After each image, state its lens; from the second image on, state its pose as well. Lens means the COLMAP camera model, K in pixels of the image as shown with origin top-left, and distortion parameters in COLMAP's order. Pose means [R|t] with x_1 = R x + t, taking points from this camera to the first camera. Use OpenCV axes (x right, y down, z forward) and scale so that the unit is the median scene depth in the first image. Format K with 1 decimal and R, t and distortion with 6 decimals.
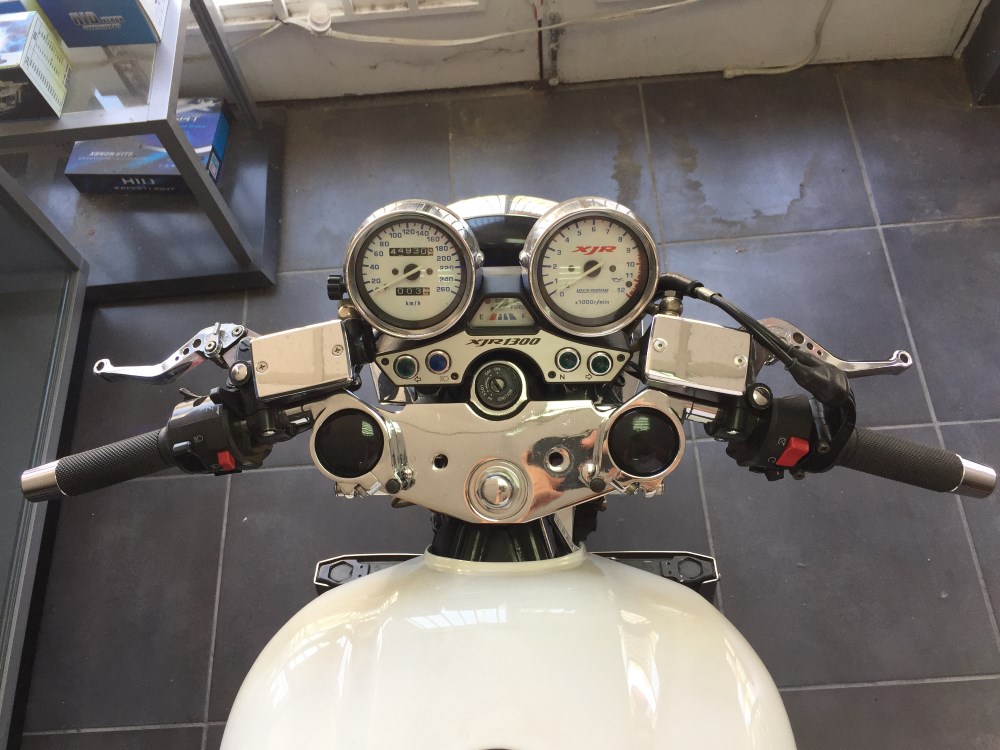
lens RADIAL K [[858.3, 0, 499.3], [0, 858.3, 374.7], [0, 0, 1]] dist [0.080523, -0.120361]
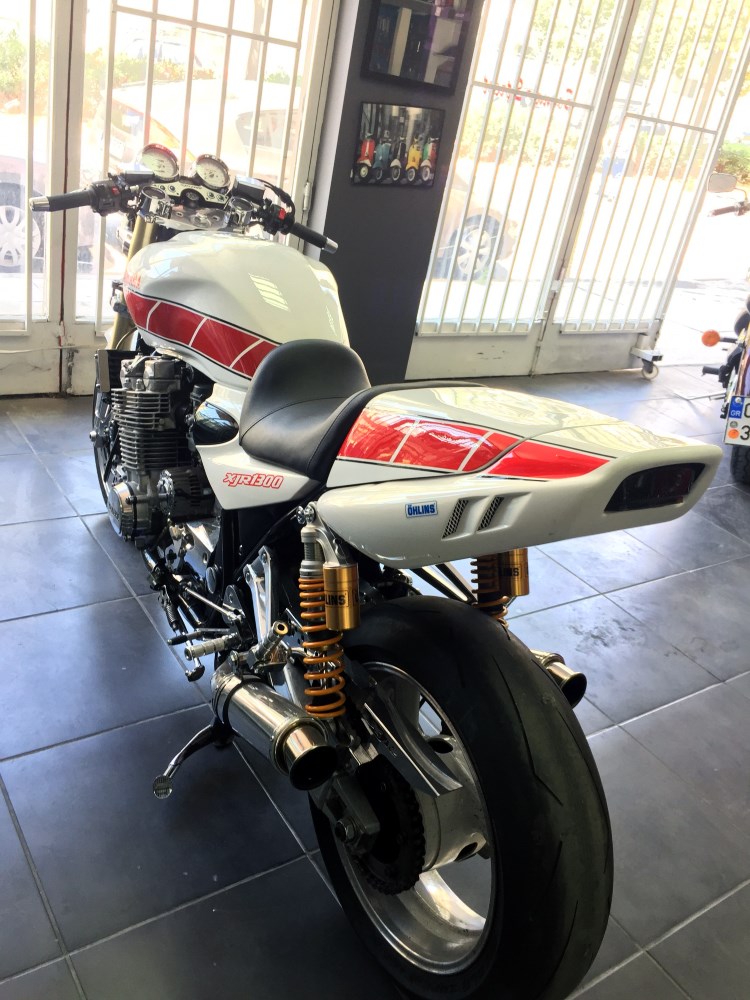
lens RADIAL K [[858.3, 0, 377.8], [0, 858.3, 504.9], [0, 0, 1]] dist [0.080523, -0.120361]
pose [[0.820069, -0.036521, 0.571098, -0.533027], [0.366653, 0.799754, -0.475353, 1.096135], [-0.439377, 0.599217, 0.669244, -0.301756]]
